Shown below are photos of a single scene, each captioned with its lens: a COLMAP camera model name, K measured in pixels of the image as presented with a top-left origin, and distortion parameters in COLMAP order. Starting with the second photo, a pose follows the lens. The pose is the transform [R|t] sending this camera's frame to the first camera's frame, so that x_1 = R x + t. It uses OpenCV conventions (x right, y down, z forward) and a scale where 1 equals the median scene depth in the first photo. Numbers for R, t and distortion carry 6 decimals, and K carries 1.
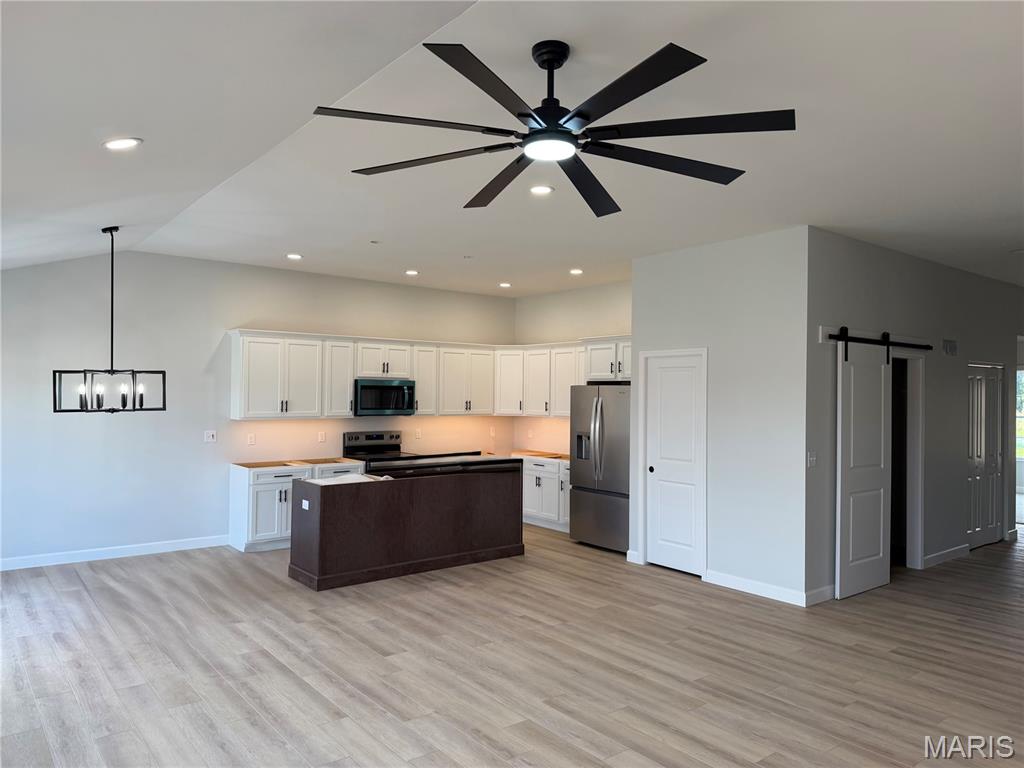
lens RADIAL K [[727.2, 0, 512.0], [0, 727.2, 384.0], [0, 0, 1]] dist [0.003694, -0.006806]
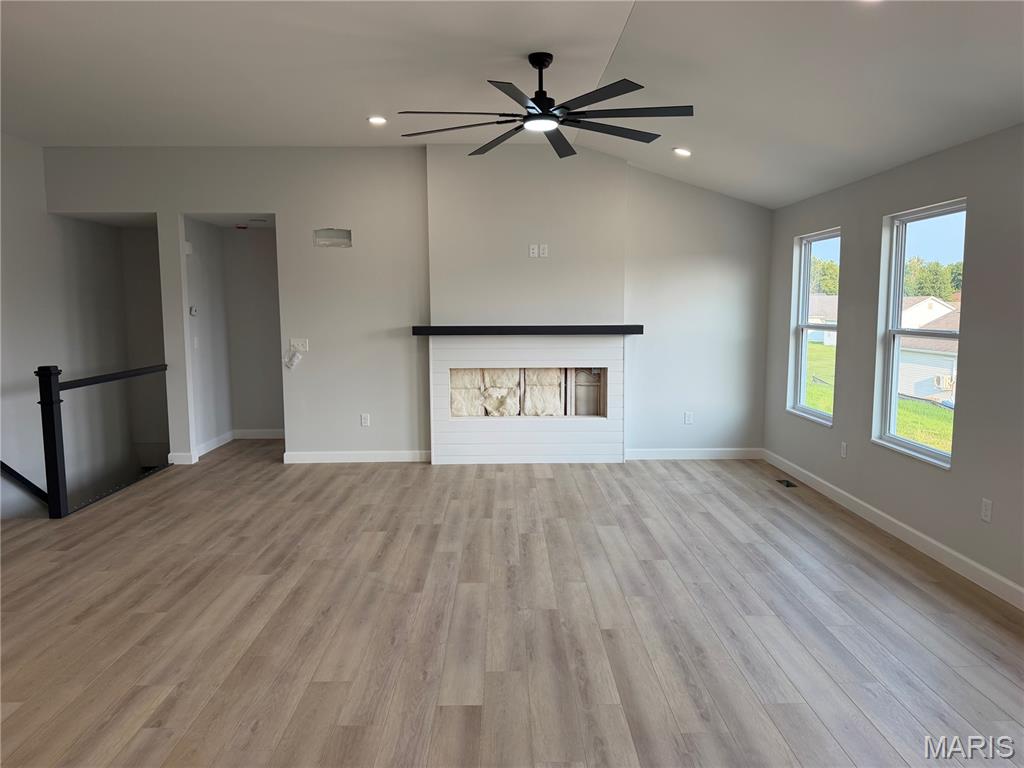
lens RADIAL K [[727.2, 0, 512.0], [0, 727.2, 384.0], [0, 0, 1]] dist [0.003694, -0.006806]
pose [[-0.795696, -0.072202, 0.601377, -0.605978], [-0.010260, 0.994334, 0.105806, 0.043461], [-0.605609, 0.078020, -0.791929, 1.609543]]
